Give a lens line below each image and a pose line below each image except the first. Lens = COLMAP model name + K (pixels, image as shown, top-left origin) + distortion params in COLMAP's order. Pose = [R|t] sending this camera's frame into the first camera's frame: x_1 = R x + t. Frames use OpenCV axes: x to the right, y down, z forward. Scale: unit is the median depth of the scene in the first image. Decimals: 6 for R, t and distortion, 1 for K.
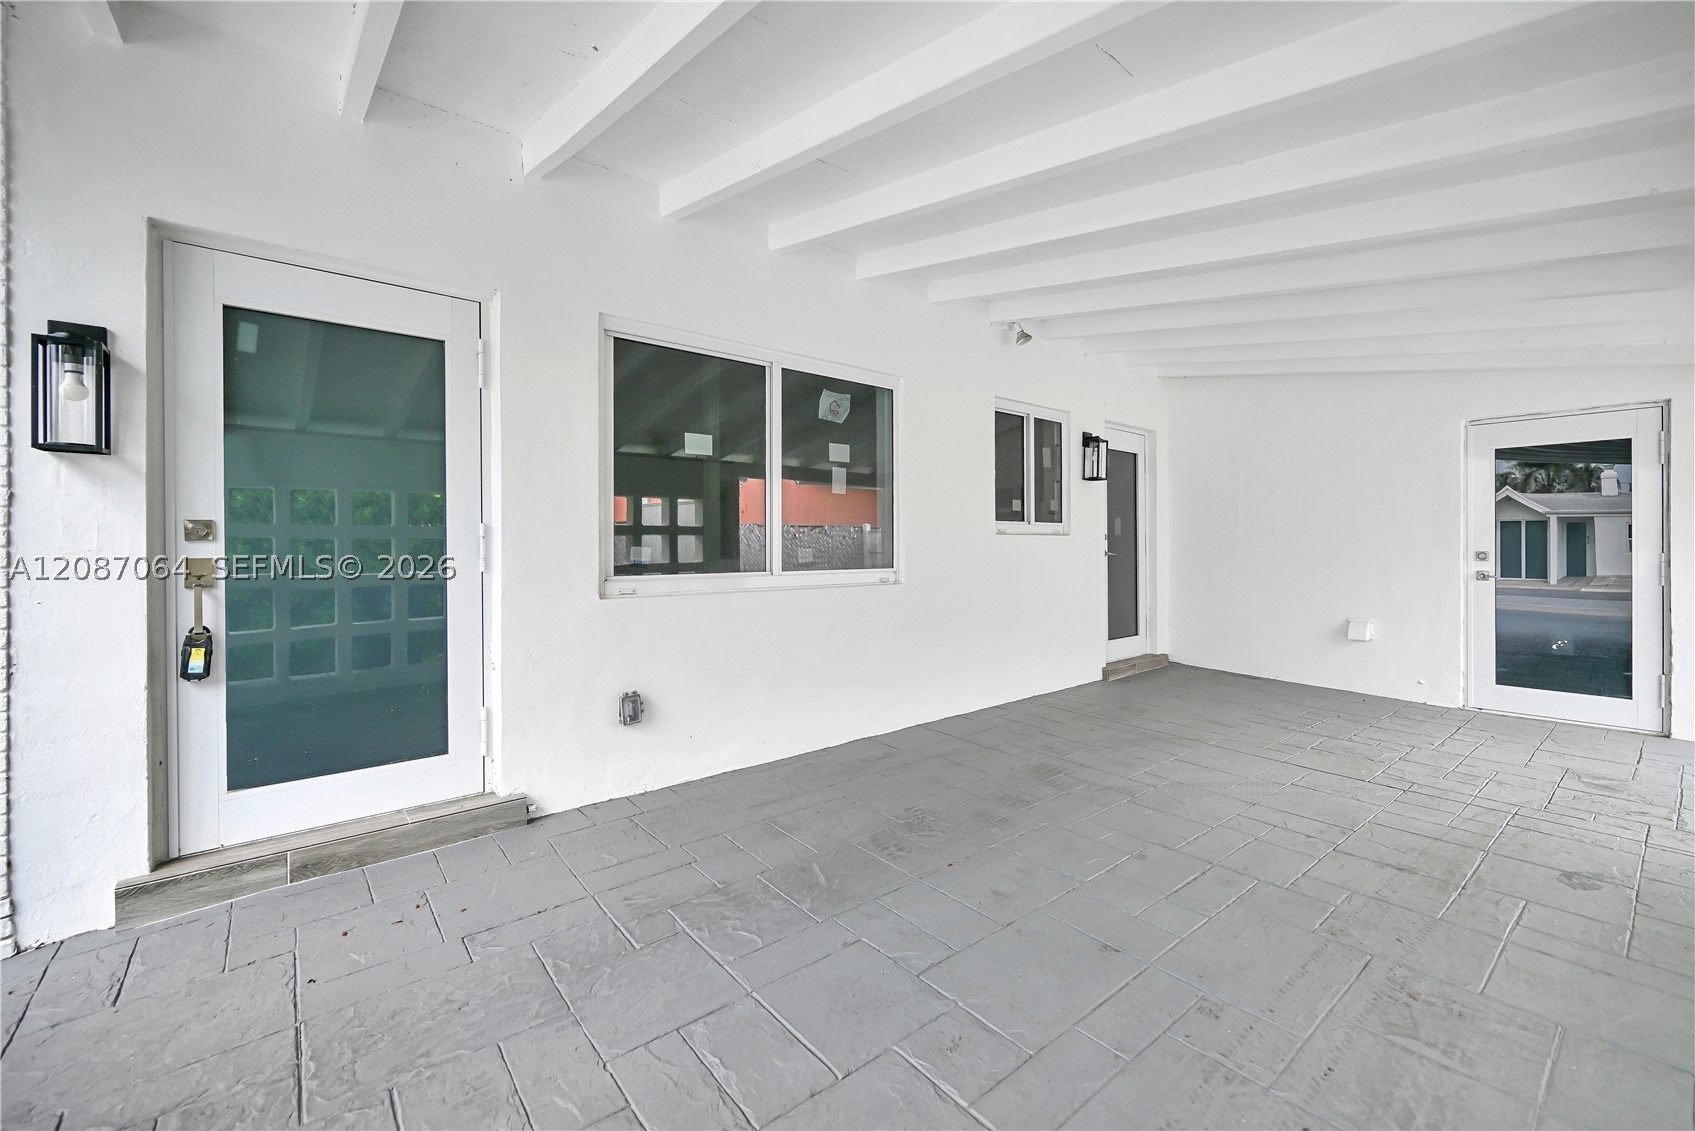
lens RADIAL K [[690.0, 0, 846.3], [0, 690.0, 552.8], [0, 0, 1]] dist [-0.000831, 0.000038]
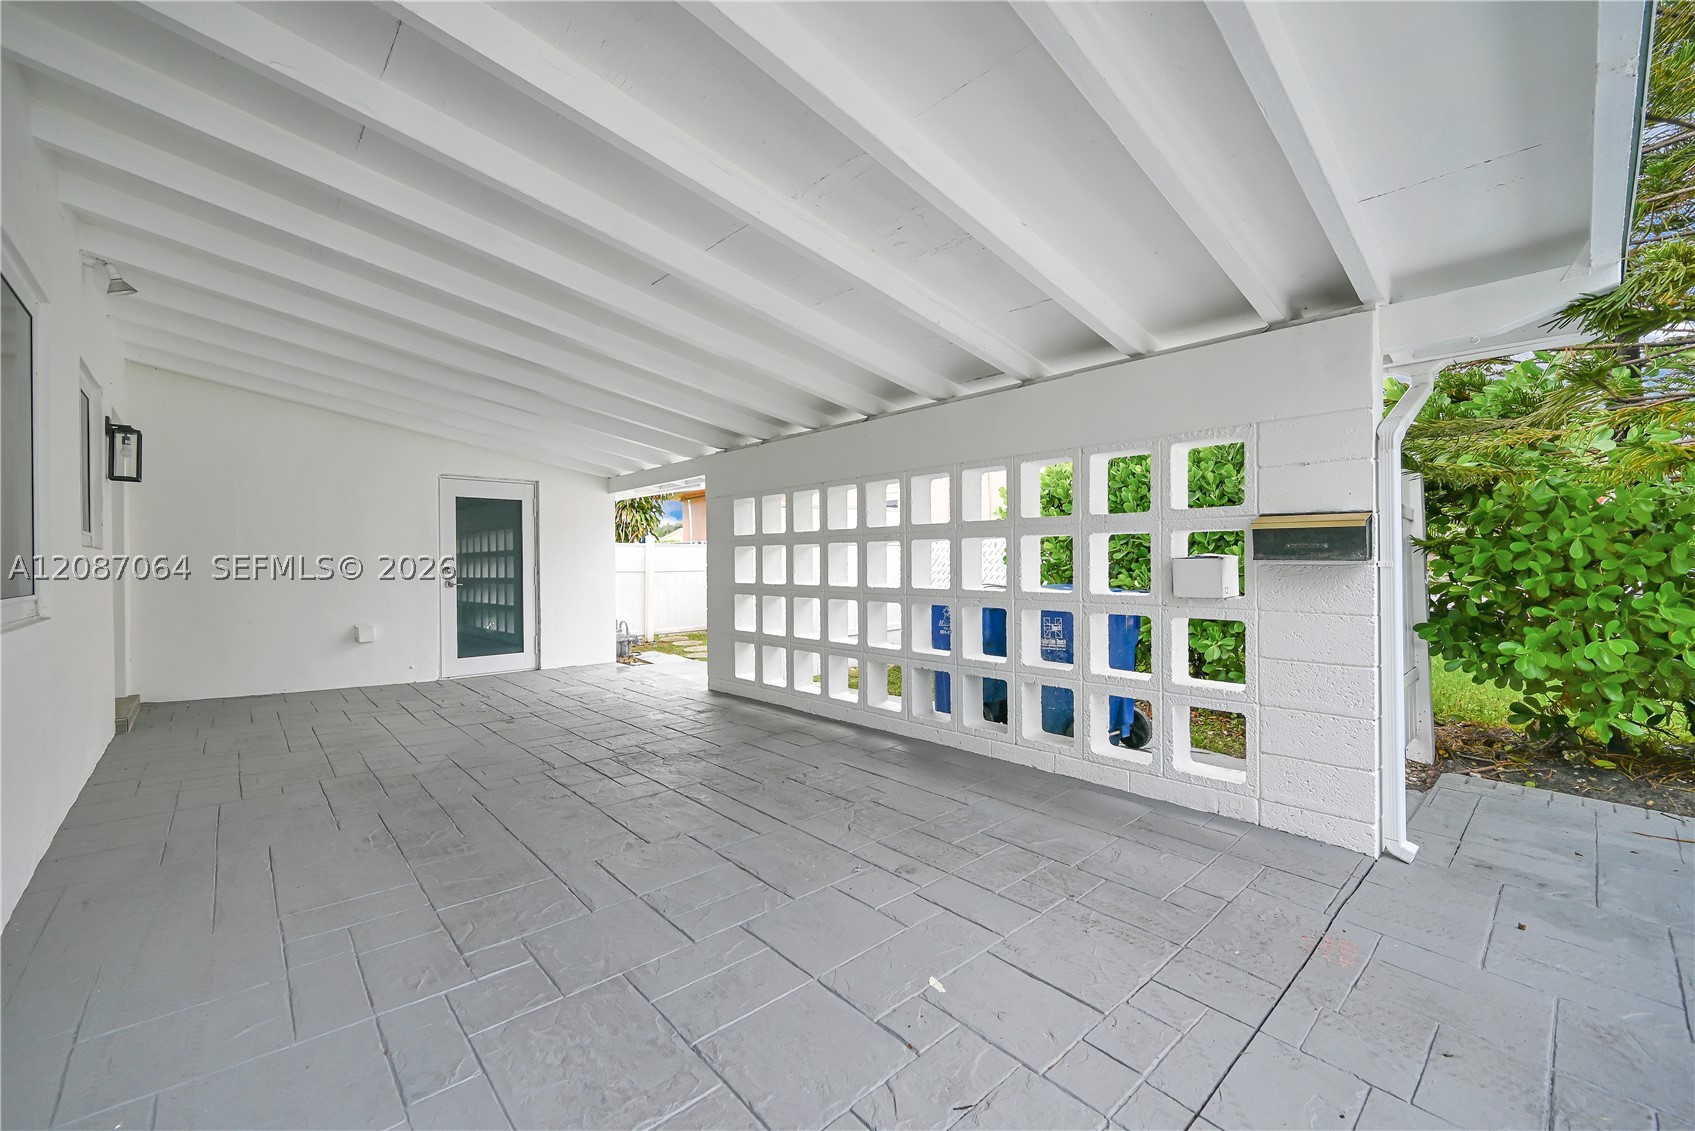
lens RADIAL K [[690.0, 0, 848.1], [0, 690.0, 563.6], [0, 0, 1]] dist [-0.000831, 0.000038]
pose [[-0.051715, 0.002256, 0.998659, -0.623148], [0.016443, 0.999864, -0.001407, 0.006824], [-0.998526, 0.016348, -0.051746, 0.280458]]
